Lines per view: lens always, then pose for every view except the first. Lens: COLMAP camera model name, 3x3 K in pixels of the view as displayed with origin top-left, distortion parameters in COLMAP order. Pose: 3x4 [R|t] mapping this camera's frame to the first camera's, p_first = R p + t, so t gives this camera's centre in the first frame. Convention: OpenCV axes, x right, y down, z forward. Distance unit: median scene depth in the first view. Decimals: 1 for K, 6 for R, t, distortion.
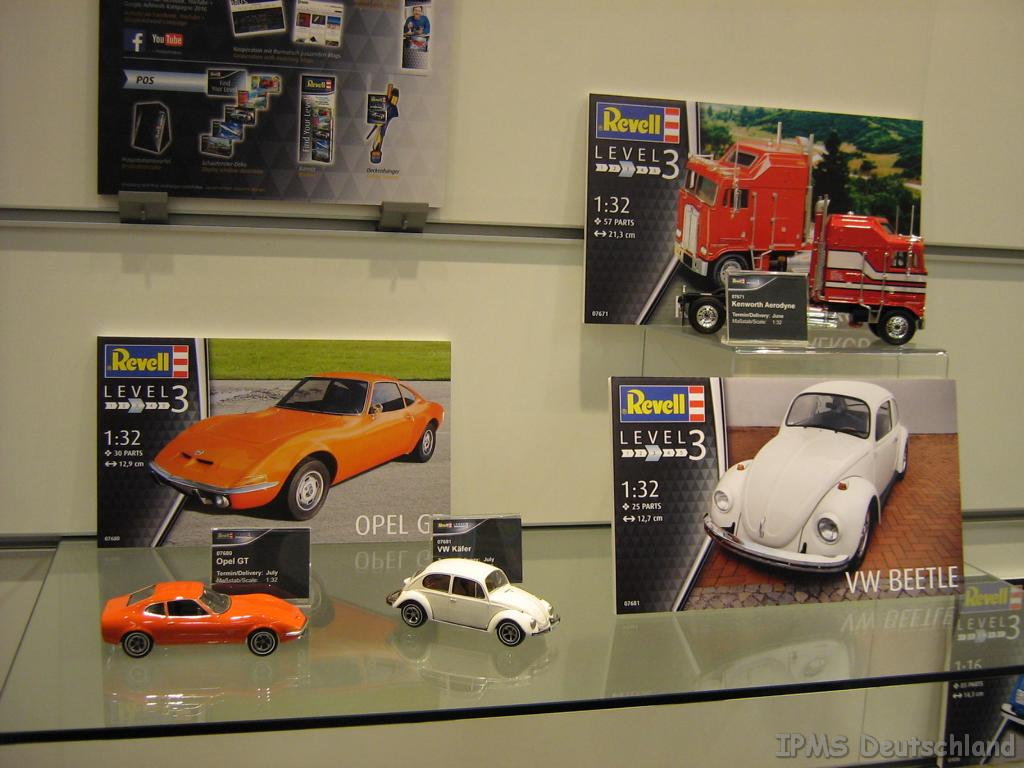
lens RADIAL K [[1201.1, 0, 515.4], [0, 1201.1, 386.5], [0, 0, 1]] dist [-0.112780, 0.000000]
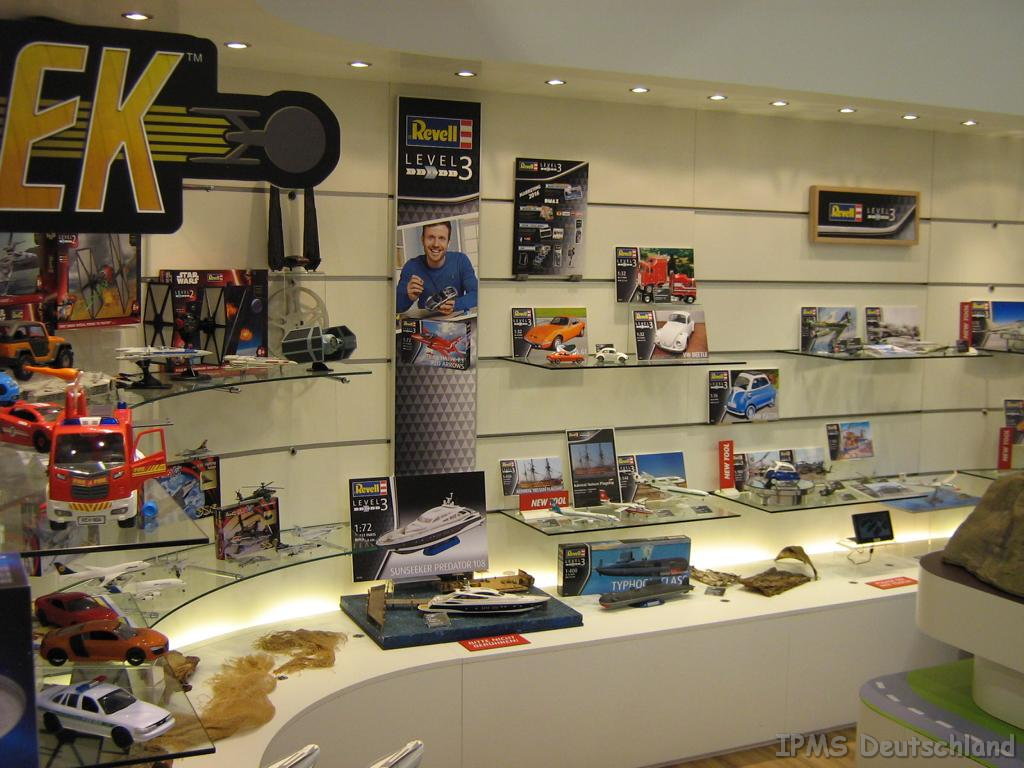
lens RADIAL K [[1201.1, 0, 510.8], [0, 1201.1, 382.3], [0, 0, 1]] dist [-0.112780, 0.000000]
pose [[0.982851, -0.046410, 0.178464, -1.099371], [0.051564, 0.998373, -0.024346, 0.318312], [-0.177044, 0.033131, 0.983645, -3.125709]]
